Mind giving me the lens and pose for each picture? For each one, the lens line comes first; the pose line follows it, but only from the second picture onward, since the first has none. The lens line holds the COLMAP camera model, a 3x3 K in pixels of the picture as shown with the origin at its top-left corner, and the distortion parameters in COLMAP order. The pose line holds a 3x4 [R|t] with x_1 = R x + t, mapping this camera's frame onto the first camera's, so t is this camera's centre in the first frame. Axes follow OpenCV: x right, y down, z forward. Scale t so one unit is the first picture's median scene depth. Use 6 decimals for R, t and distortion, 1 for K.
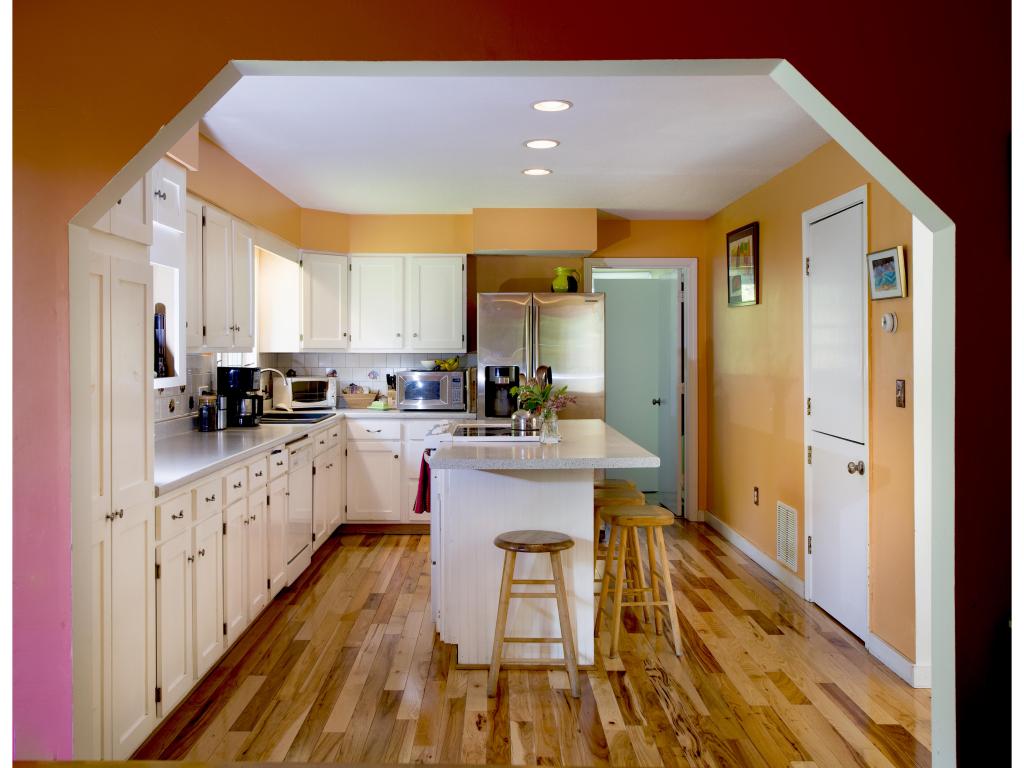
lens RADIAL K [[947.7, 0, 480.3], [0, 947.7, 361.1], [0, 0, 1]] dist [-0.004873, -0.002166]
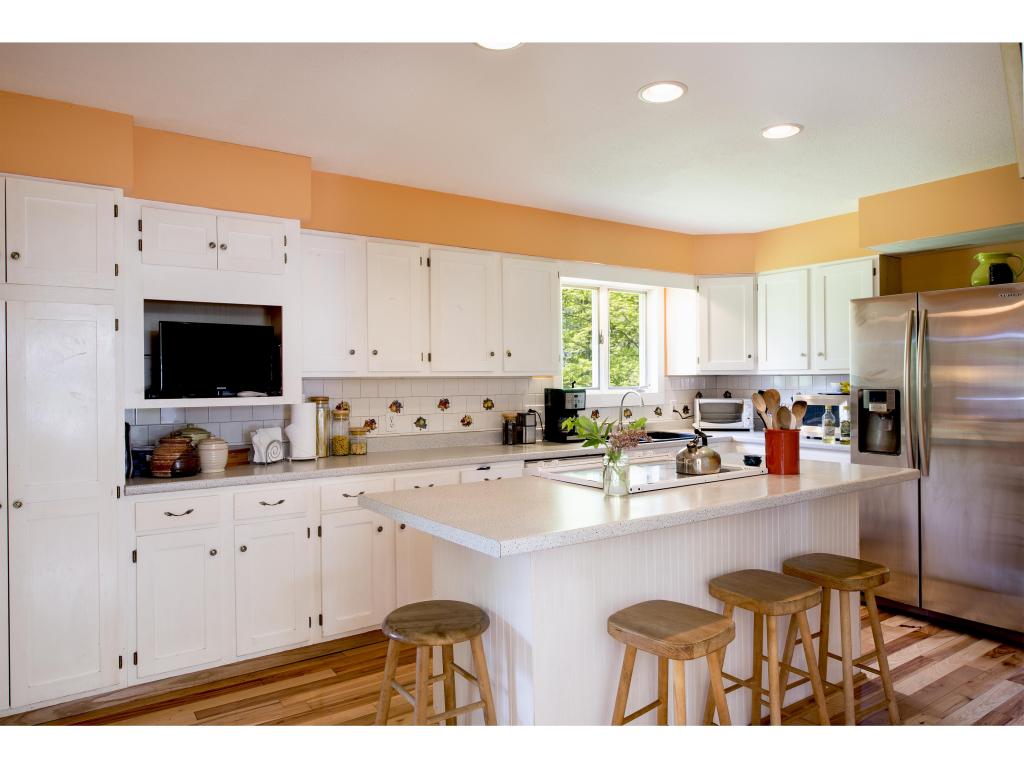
lens RADIAL K [[672.1, 0, 512.0], [0, 672.1, 384.0], [0, 0, 1]] dist [-0.002784, -0.001522]
pose [[0.578411, 0.000812, -0.815745, 0.292388], [0.000905, 0.999998, 0.001637, -0.000465], [0.815745, -0.001685, 0.578409, 0.408768]]
